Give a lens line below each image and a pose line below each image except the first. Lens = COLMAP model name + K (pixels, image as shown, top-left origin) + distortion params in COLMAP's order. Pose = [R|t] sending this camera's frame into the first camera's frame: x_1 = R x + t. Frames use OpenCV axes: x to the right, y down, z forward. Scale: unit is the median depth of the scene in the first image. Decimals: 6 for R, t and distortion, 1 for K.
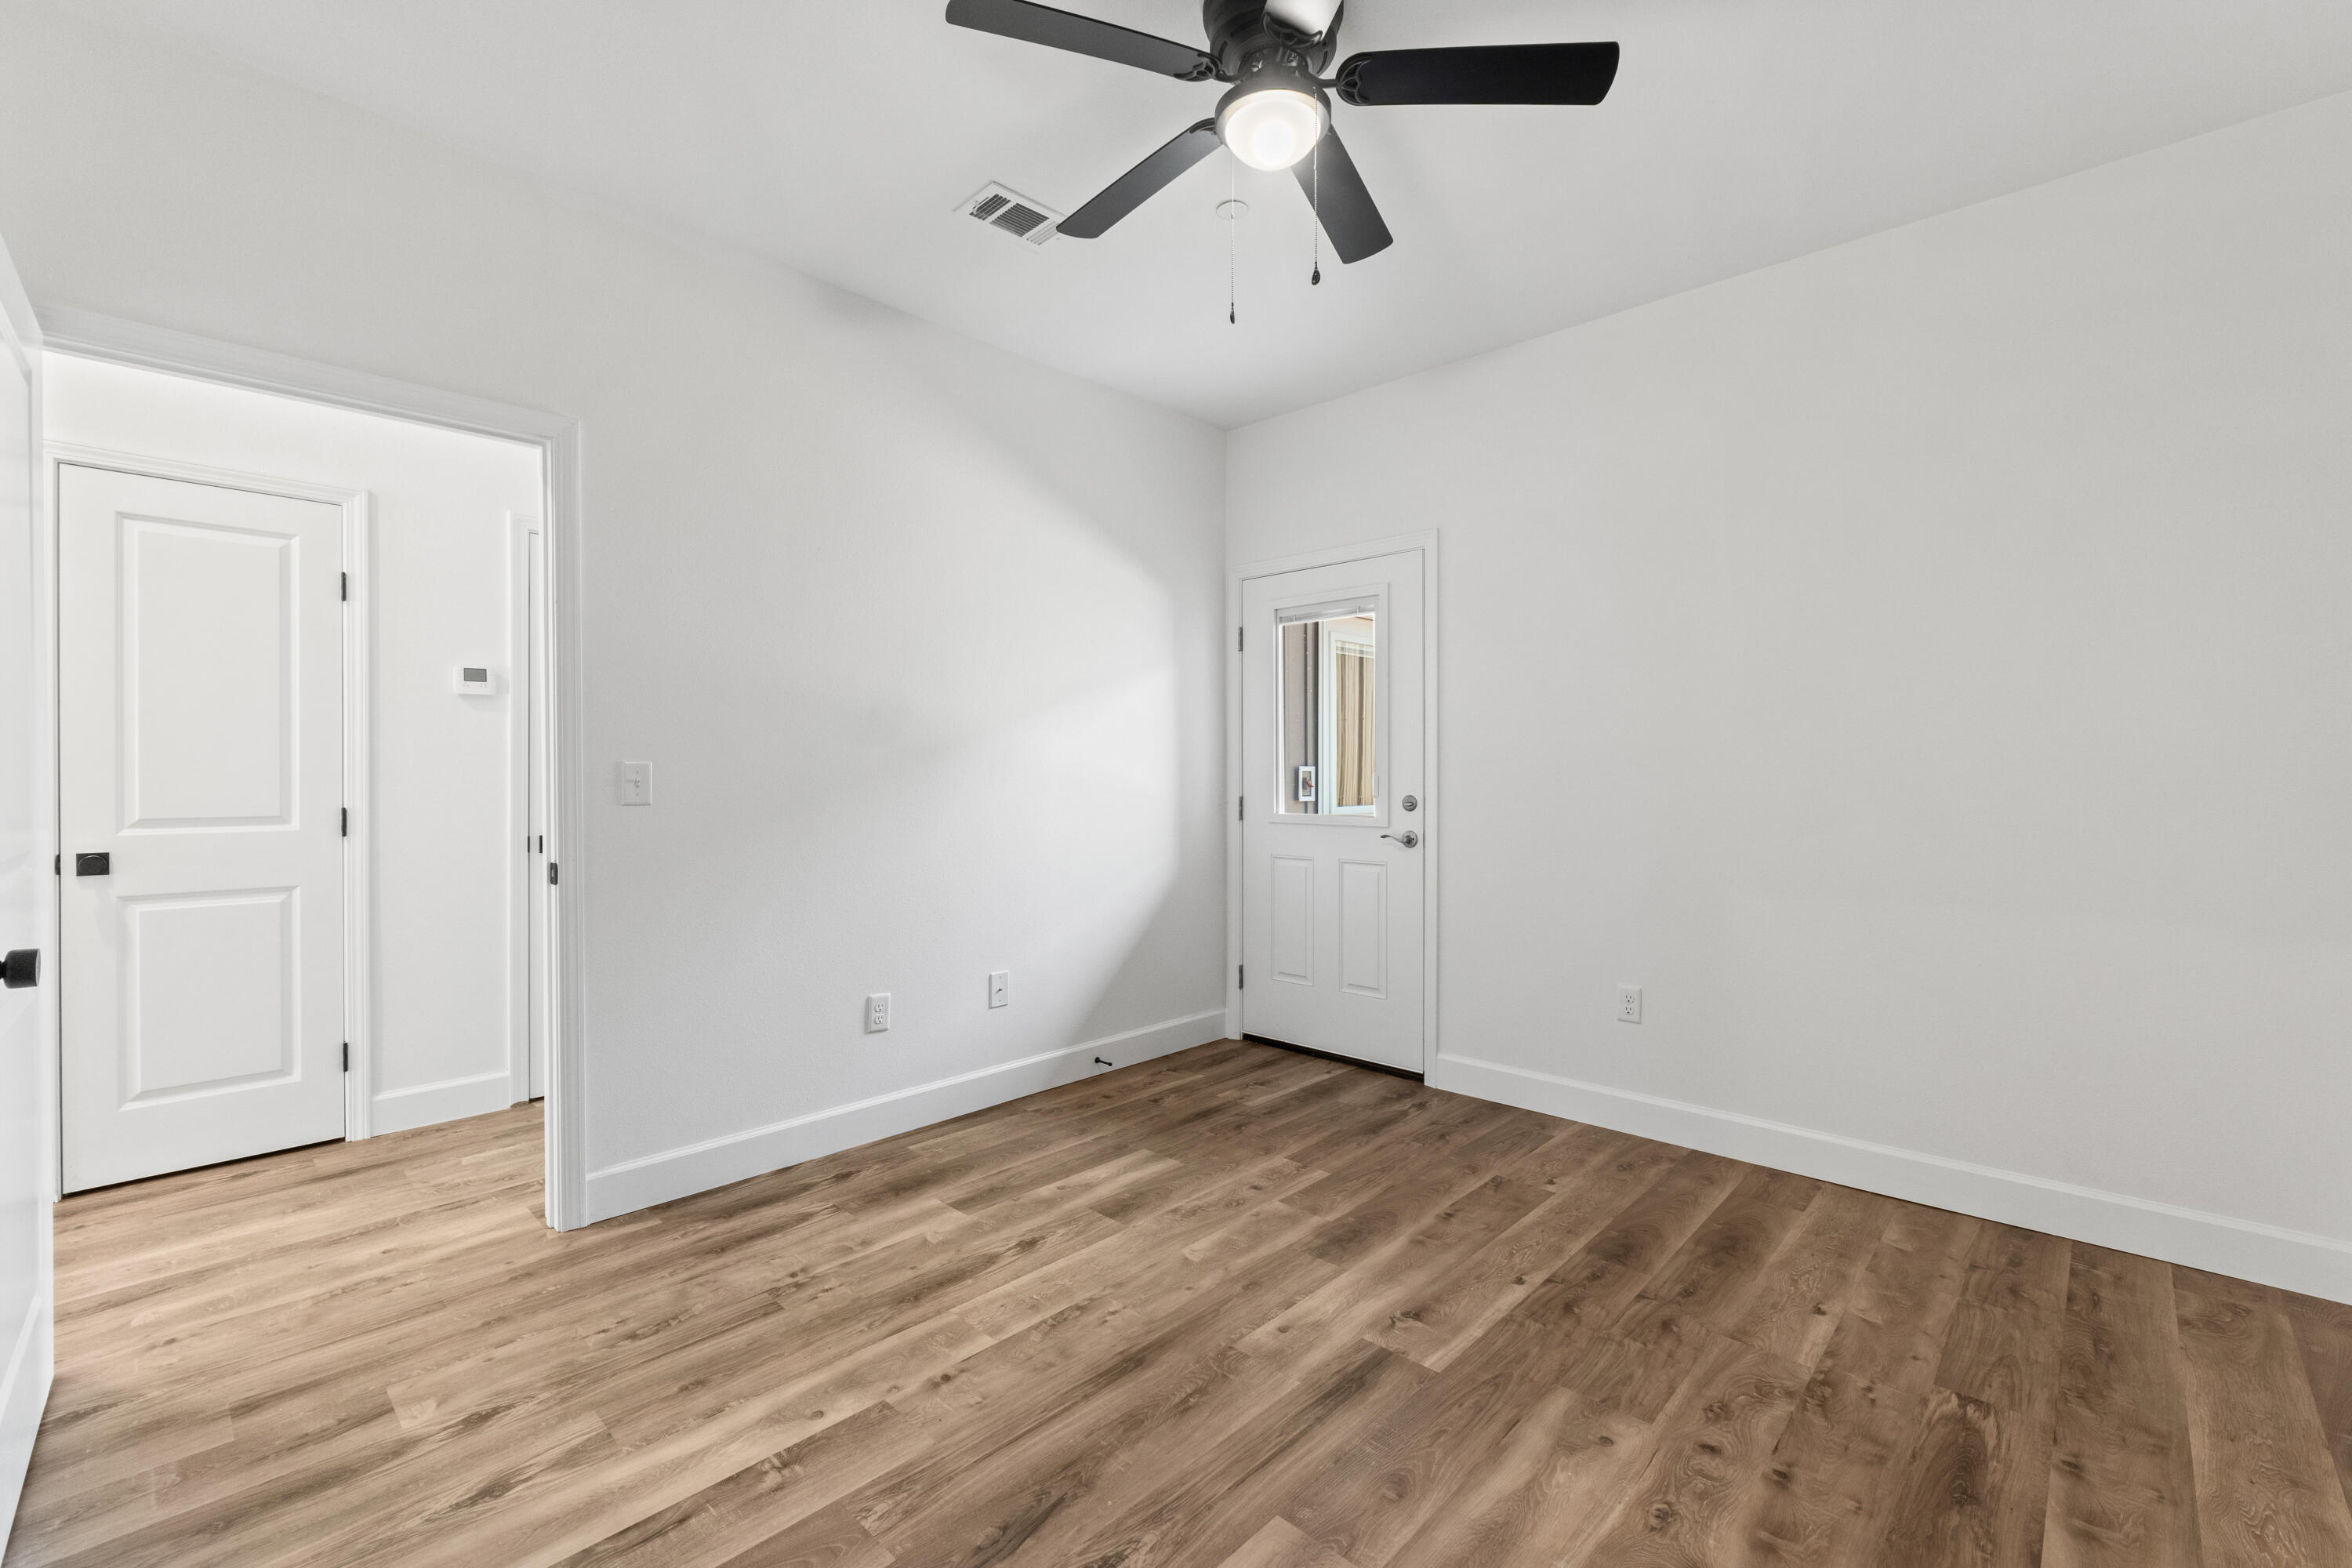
lens RADIAL K [[988.9, 0, 1183.3], [0, 988.9, 786.0], [0, 0, 1]] dist [-0.009932, -0.000443]
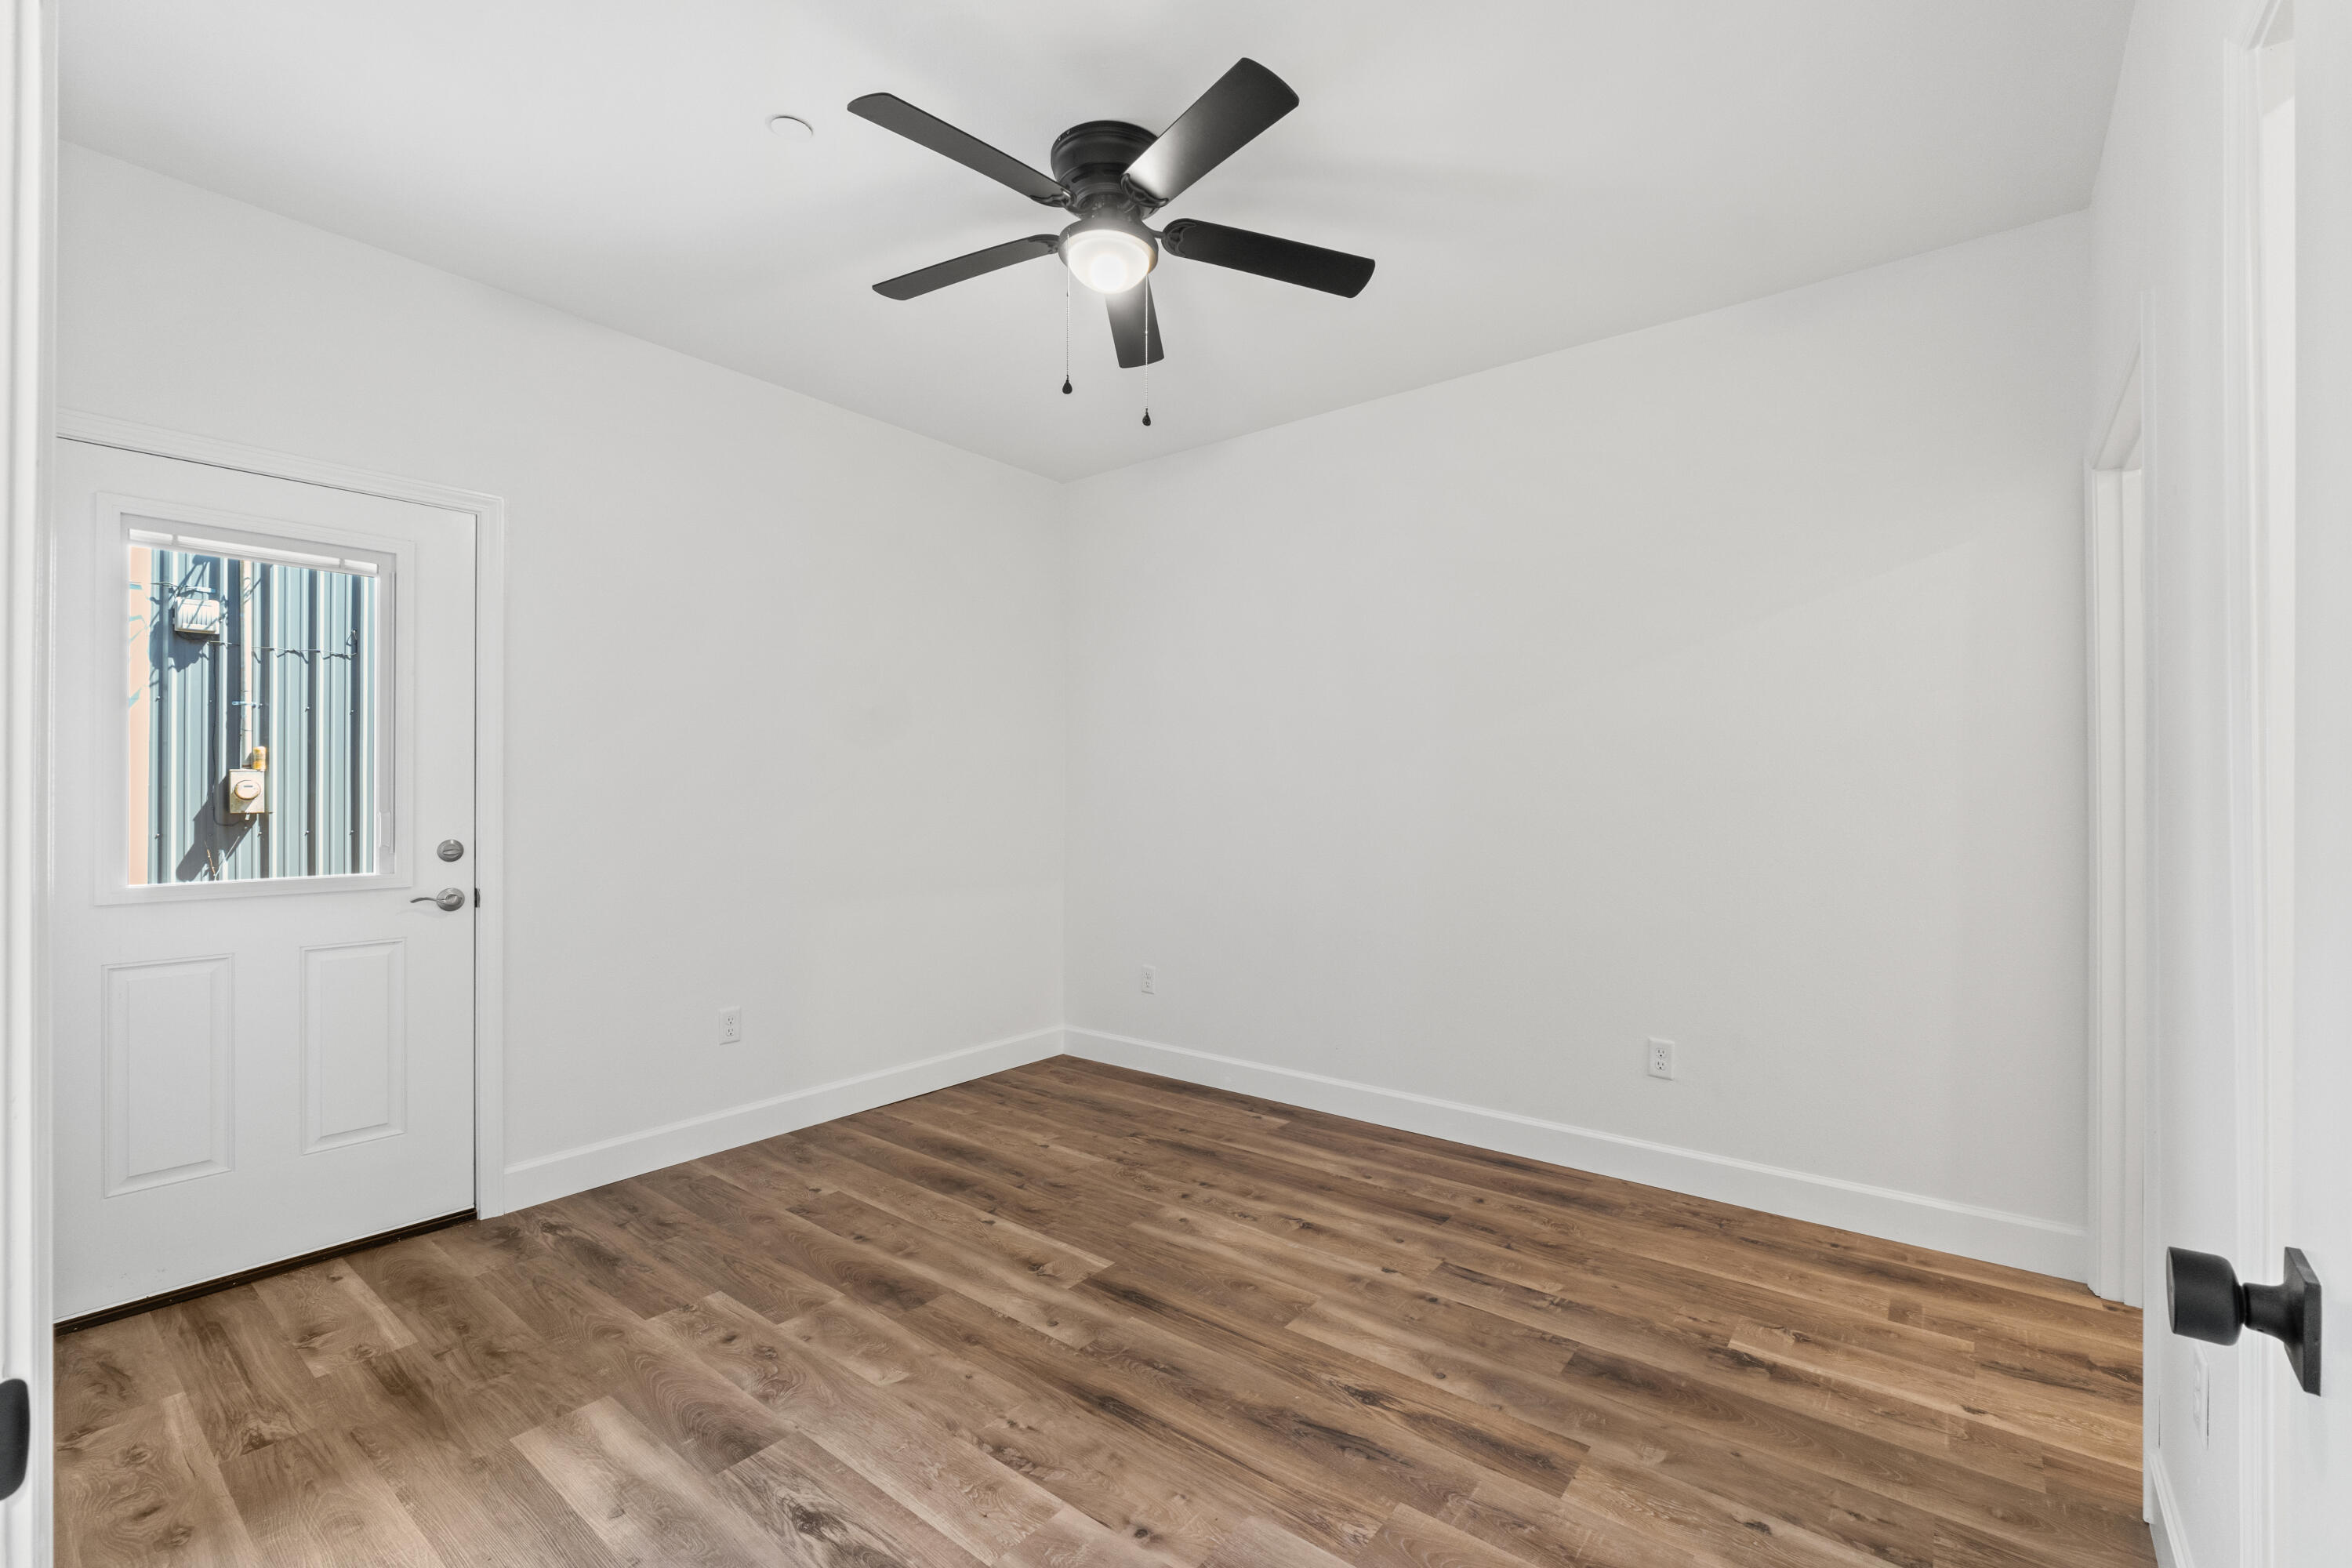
lens RADIAL K [[988.9, 0, 1182.9], [0, 988.9, 782.5], [0, 0, 1]] dist [-0.009932, -0.000443]
pose [[-0.082023, 0.009187, 0.996588, -0.848872], [0.013747, 0.999873, -0.008086, -0.030798], [-0.996536, 0.013037, -0.082139, 0.794381]]
